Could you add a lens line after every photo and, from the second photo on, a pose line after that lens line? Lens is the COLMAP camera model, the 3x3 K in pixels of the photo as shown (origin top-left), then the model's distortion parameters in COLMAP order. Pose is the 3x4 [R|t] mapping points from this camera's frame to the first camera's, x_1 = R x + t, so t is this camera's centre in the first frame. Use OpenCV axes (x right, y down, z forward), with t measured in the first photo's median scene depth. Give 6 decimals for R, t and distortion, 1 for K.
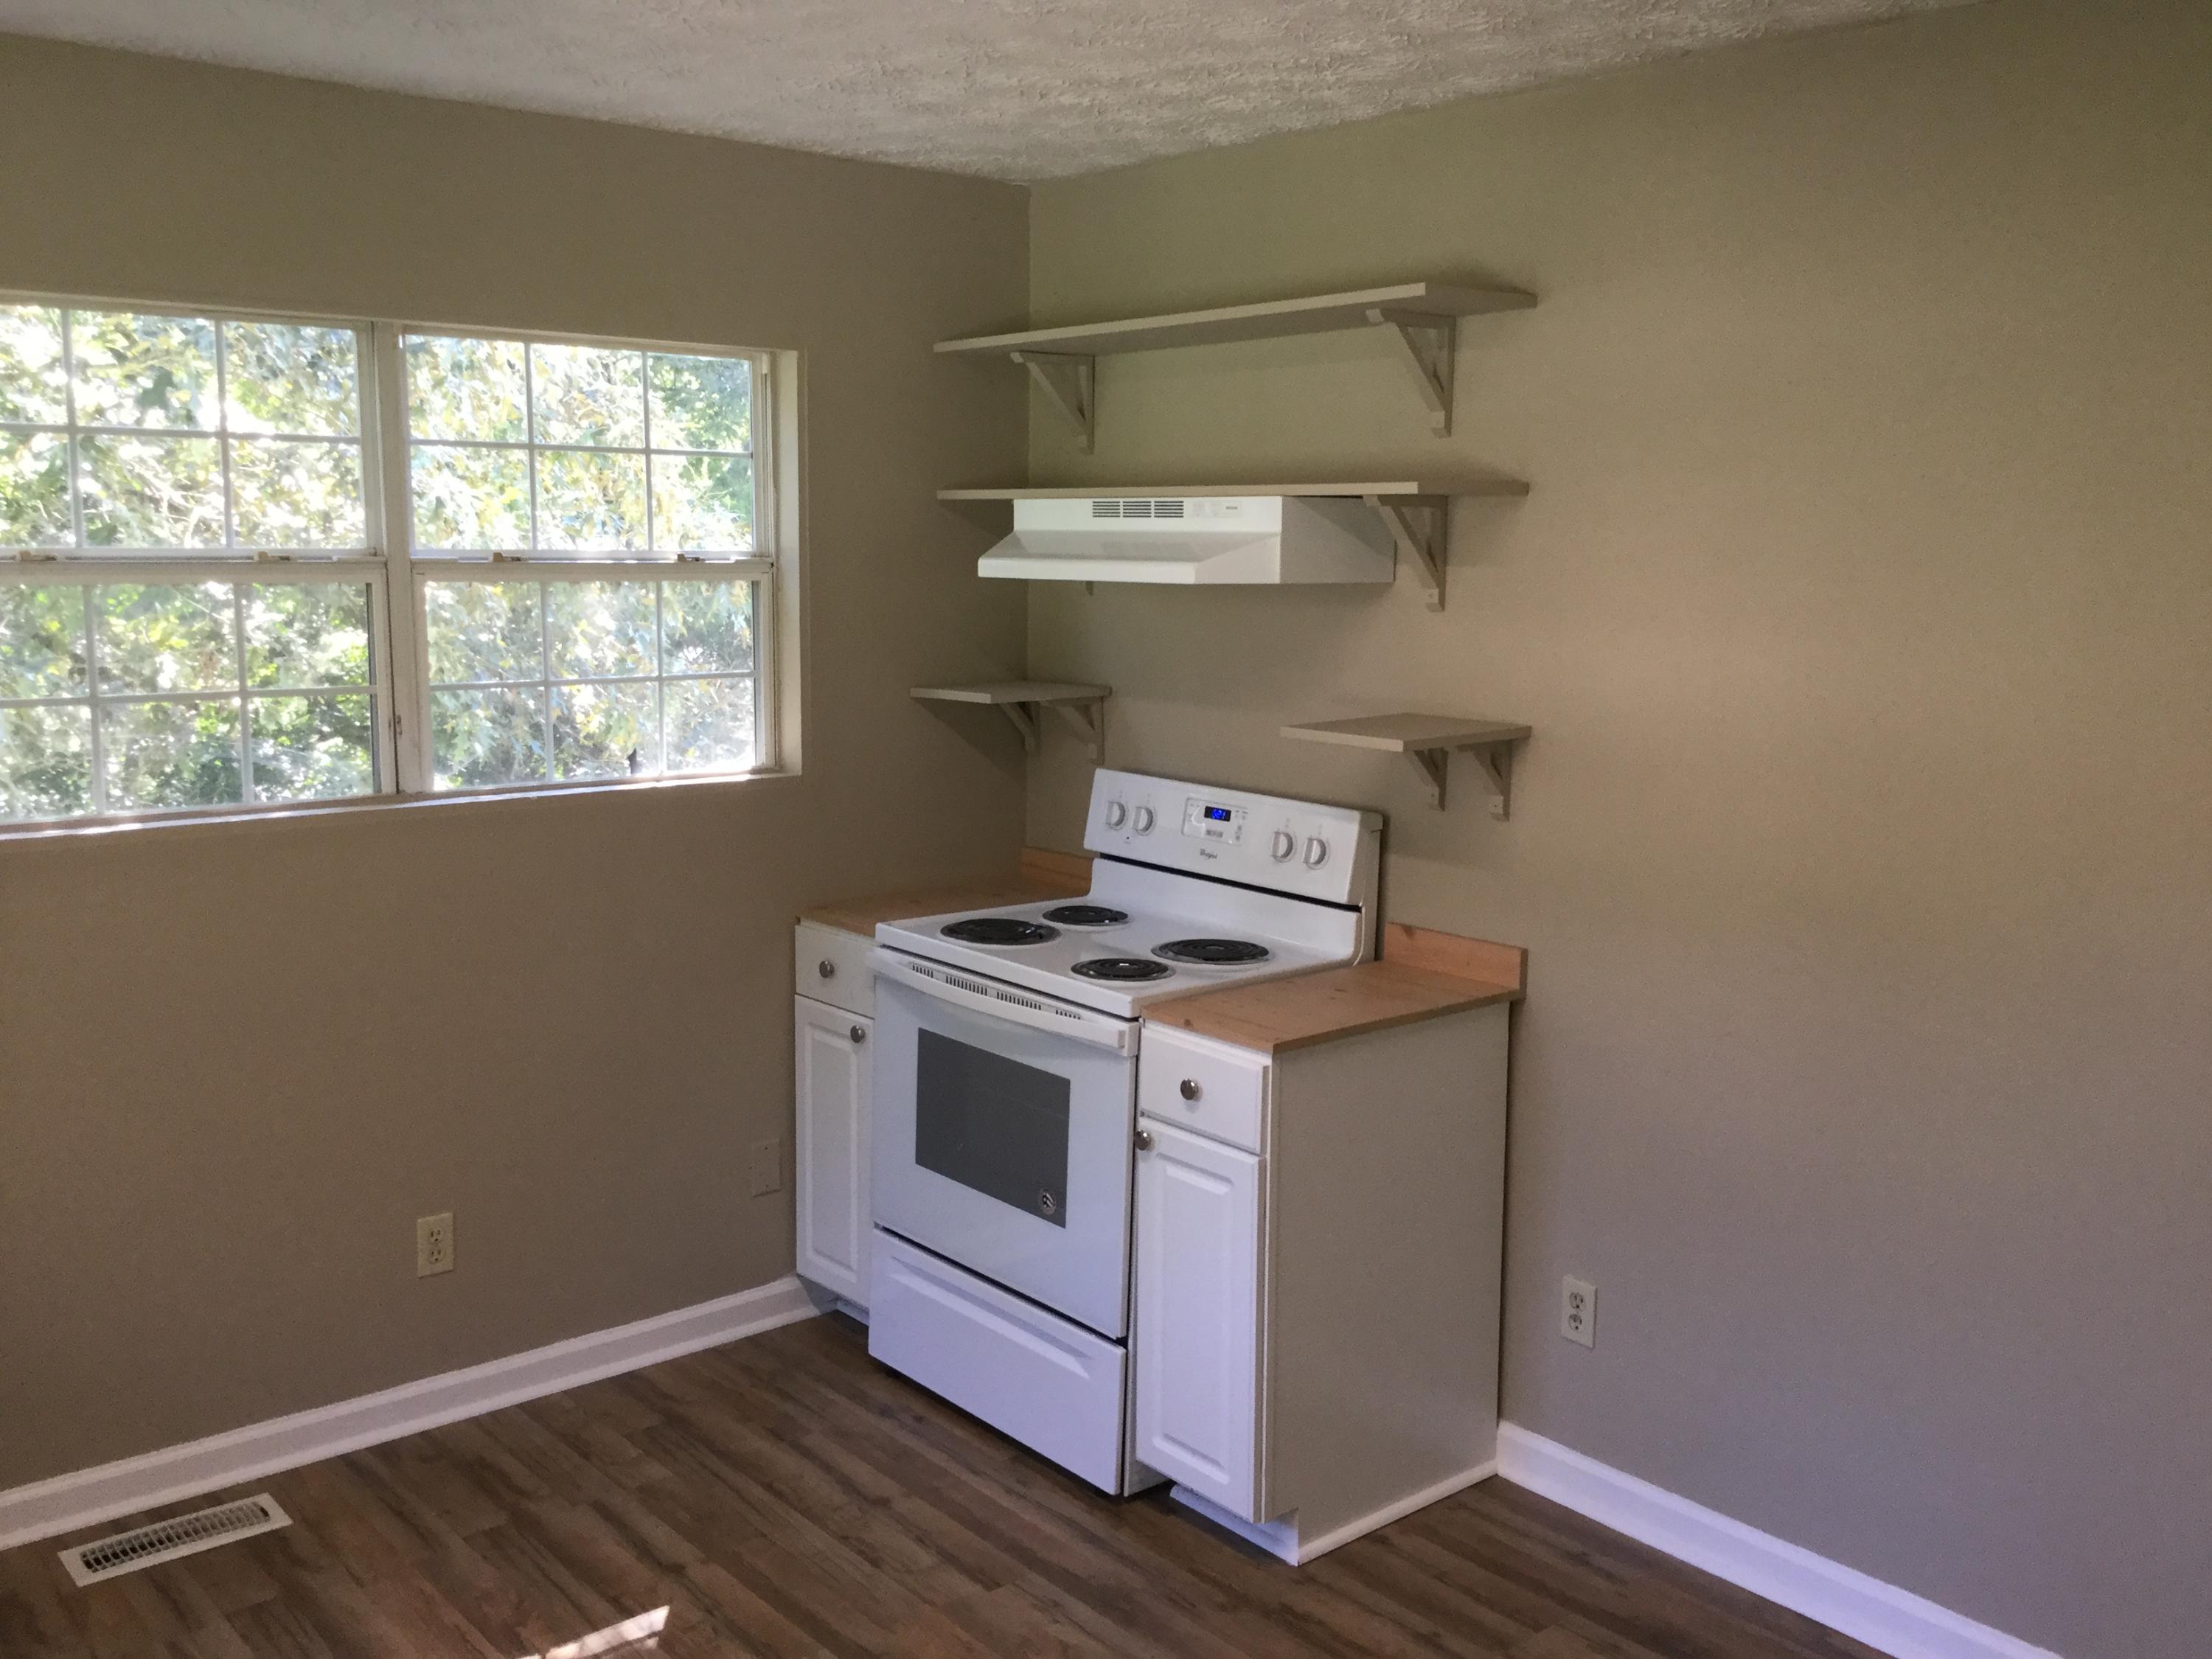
lens RADIAL K [[1964.5, 0, 1106.0], [0, 1964.5, 829.5], [0, 0, 1]] dist [0.004781, 0.003545]
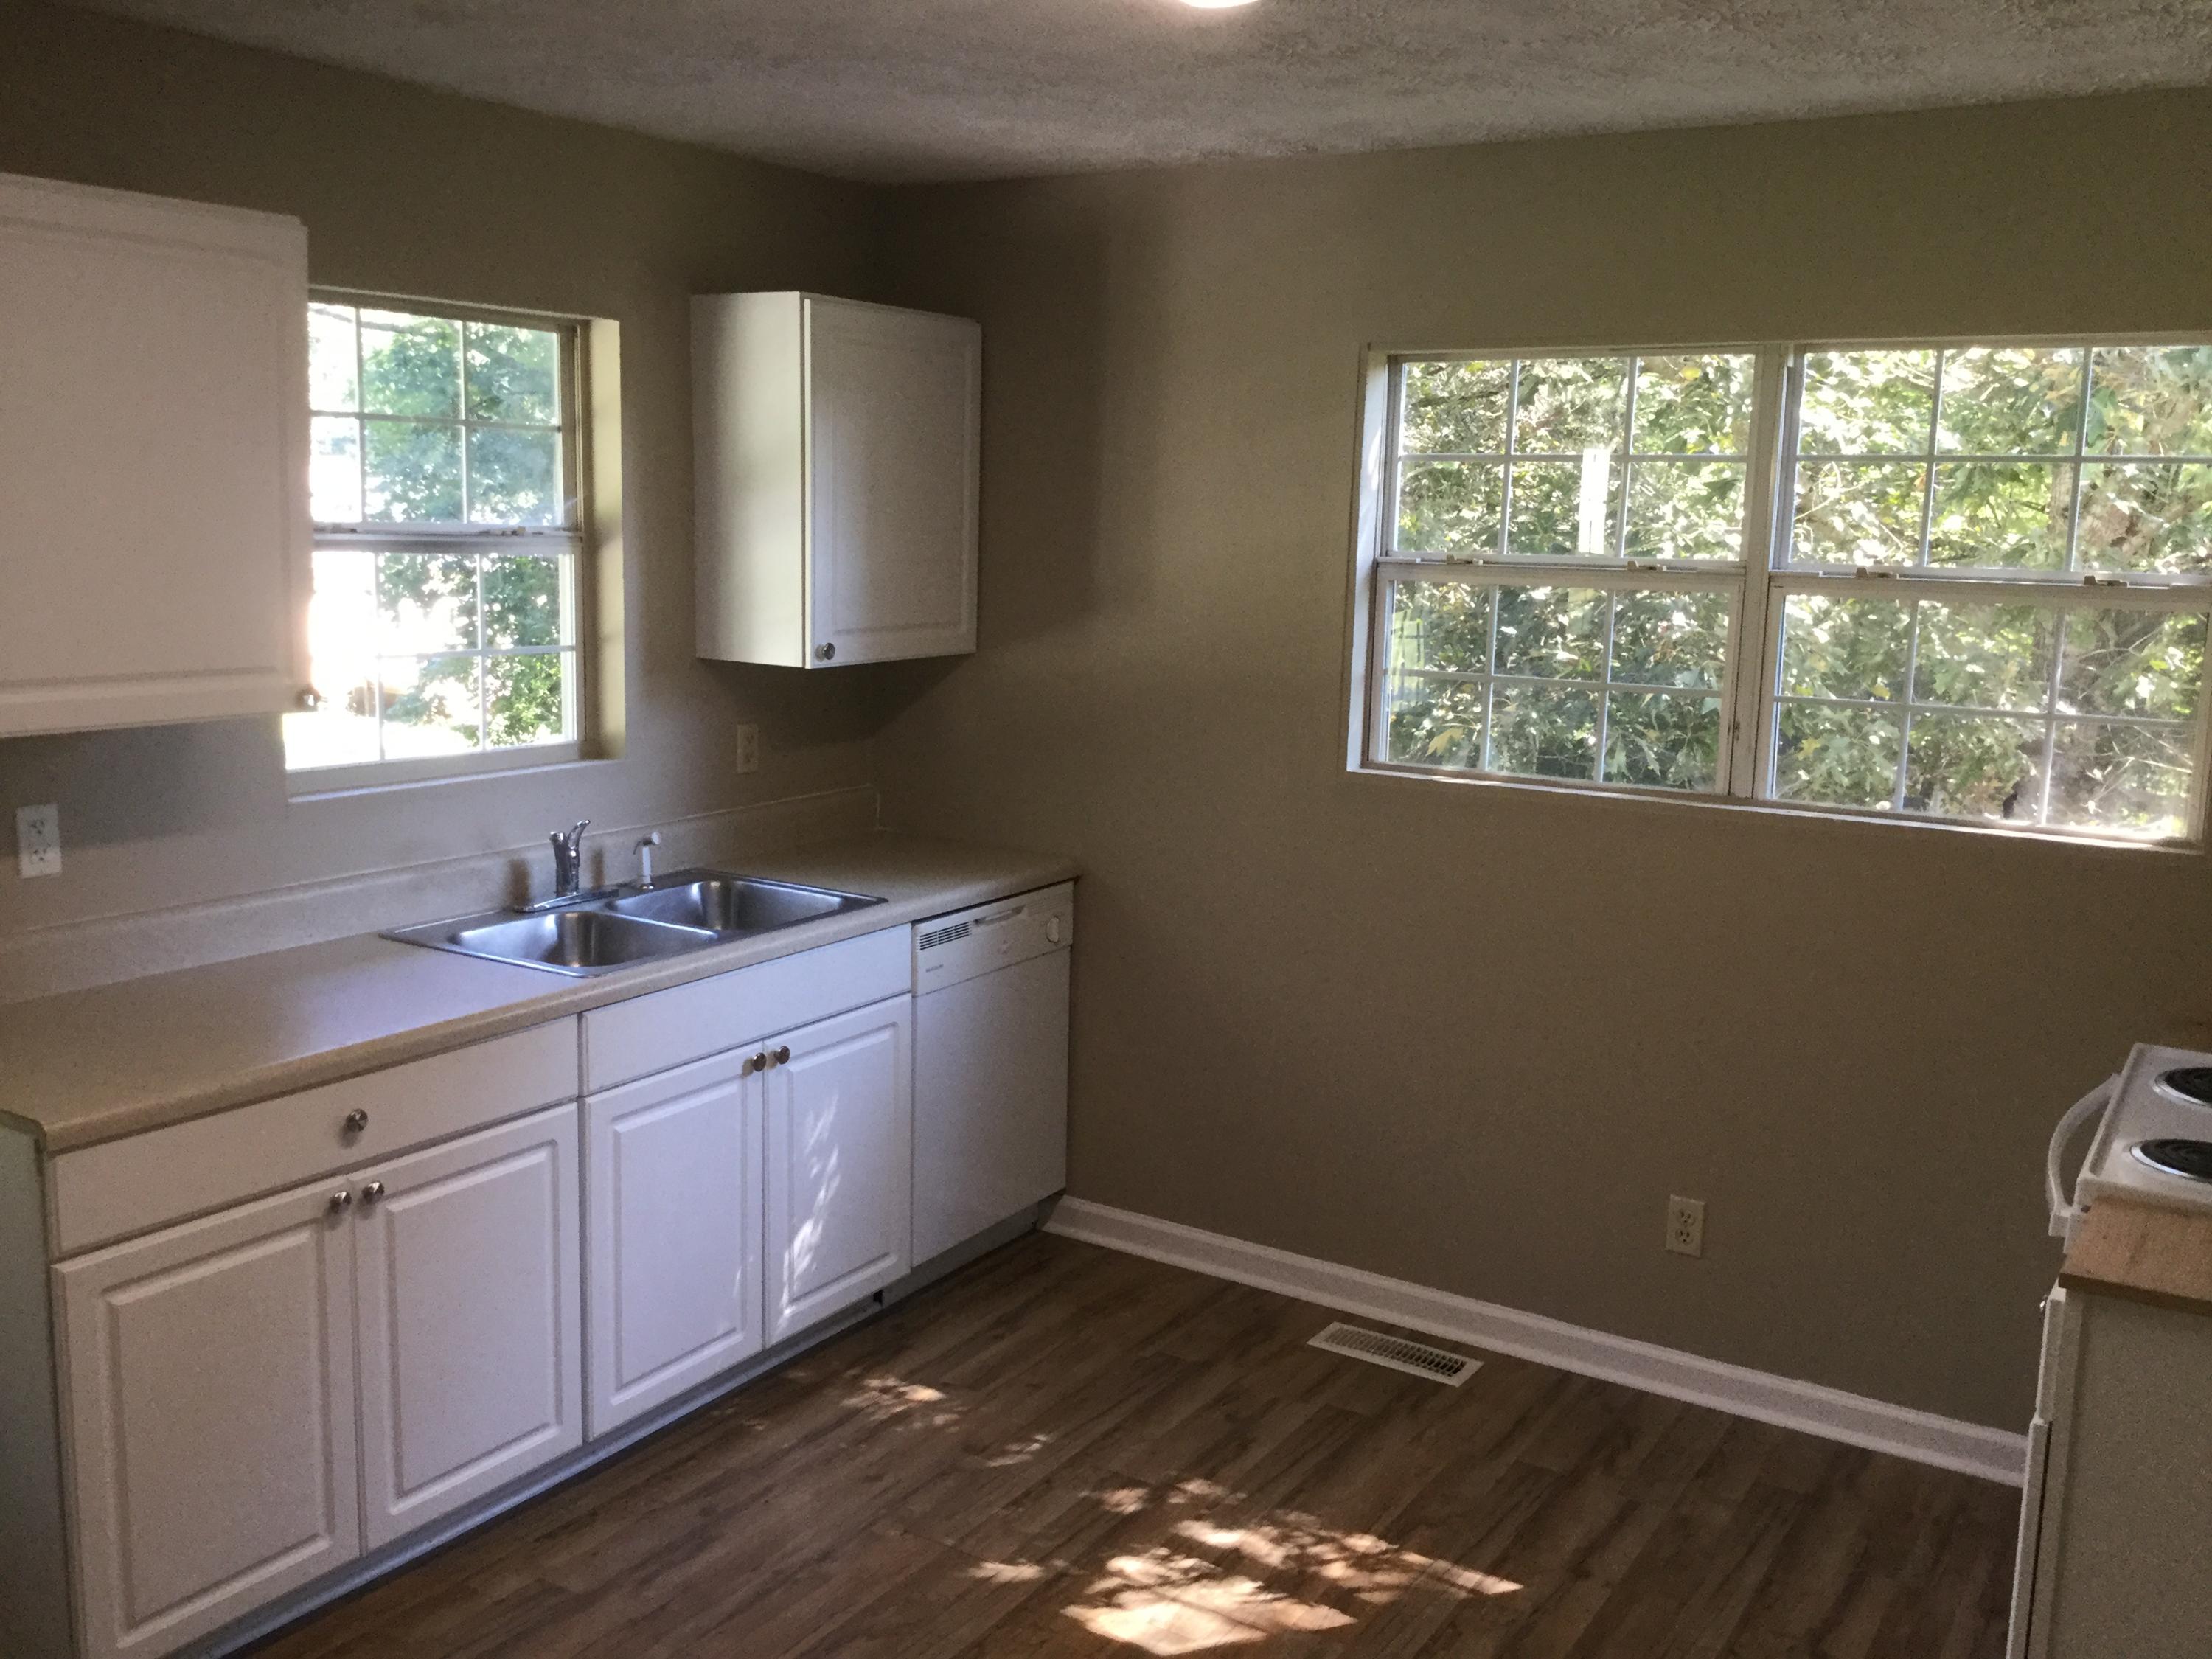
lens RADIAL K [[1966.1, 0, 1106.0], [0, 1966.1, 829.5], [0, 0, 1]] dist [0.005591, 0.002562]
pose [[0.303965, 0.150241, -0.940762, 0.539683], [-0.164353, 0.980951, 0.103556, -0.055854], [0.938399, 0.123139, 0.322867, 0.361051]]
